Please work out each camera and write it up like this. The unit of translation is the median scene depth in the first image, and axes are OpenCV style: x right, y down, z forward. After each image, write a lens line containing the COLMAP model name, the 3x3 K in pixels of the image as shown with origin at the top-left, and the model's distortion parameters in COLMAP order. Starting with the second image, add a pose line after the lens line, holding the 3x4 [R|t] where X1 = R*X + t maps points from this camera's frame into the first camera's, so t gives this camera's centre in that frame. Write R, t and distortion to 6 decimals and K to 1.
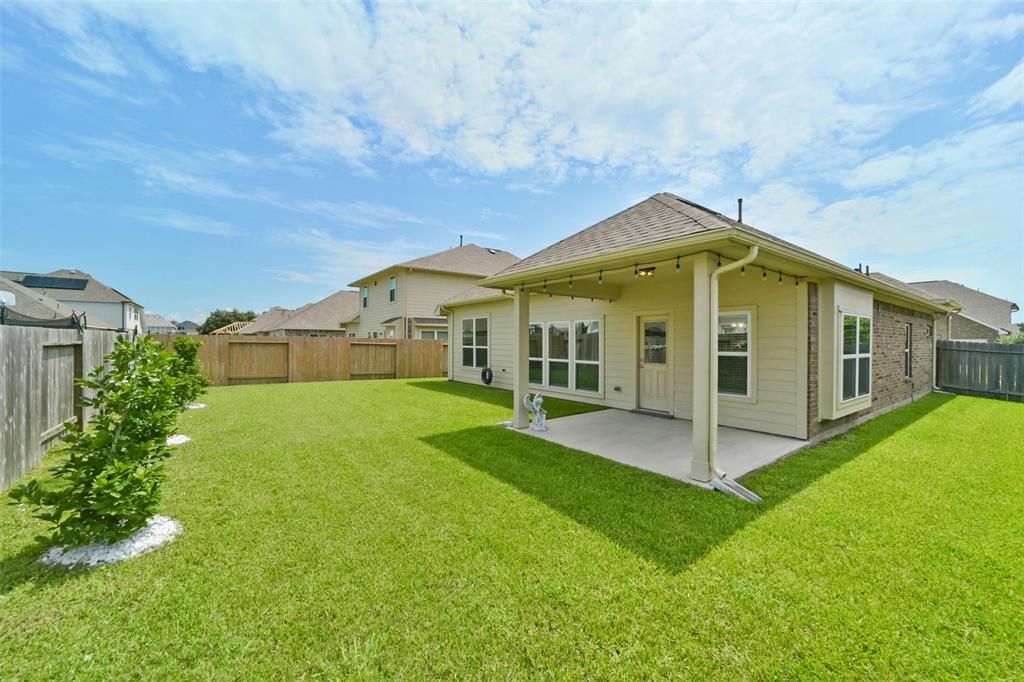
lens RADIAL K [[400.0, 0, 510.8], [0, 400.0, 341.7], [0, 0, 1]] dist [-0.010967, 0.000164]
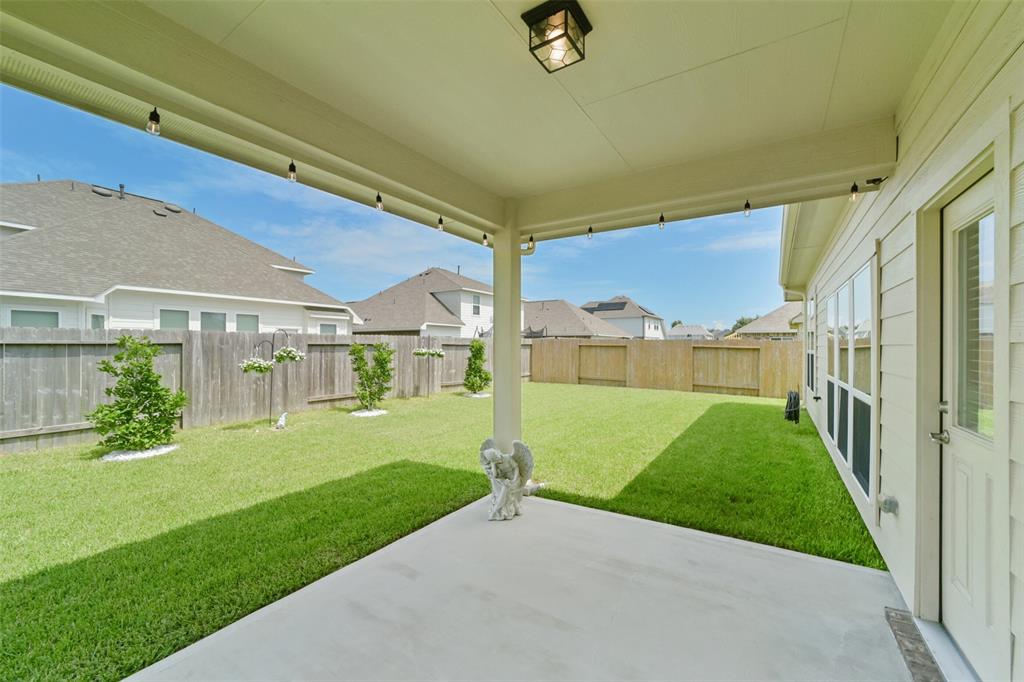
lens RADIAL K [[400.0, 0, 512.2], [0, 400.0, 344.7], [0, 0, 1]] dist [-0.010967, 0.000164]
pose [[0.342549, -0.007100, -0.939473, 0.255013], [-0.001081, 0.999968, -0.007952, 0.007589], [0.939499, 0.003739, 0.342530, 0.395638]]
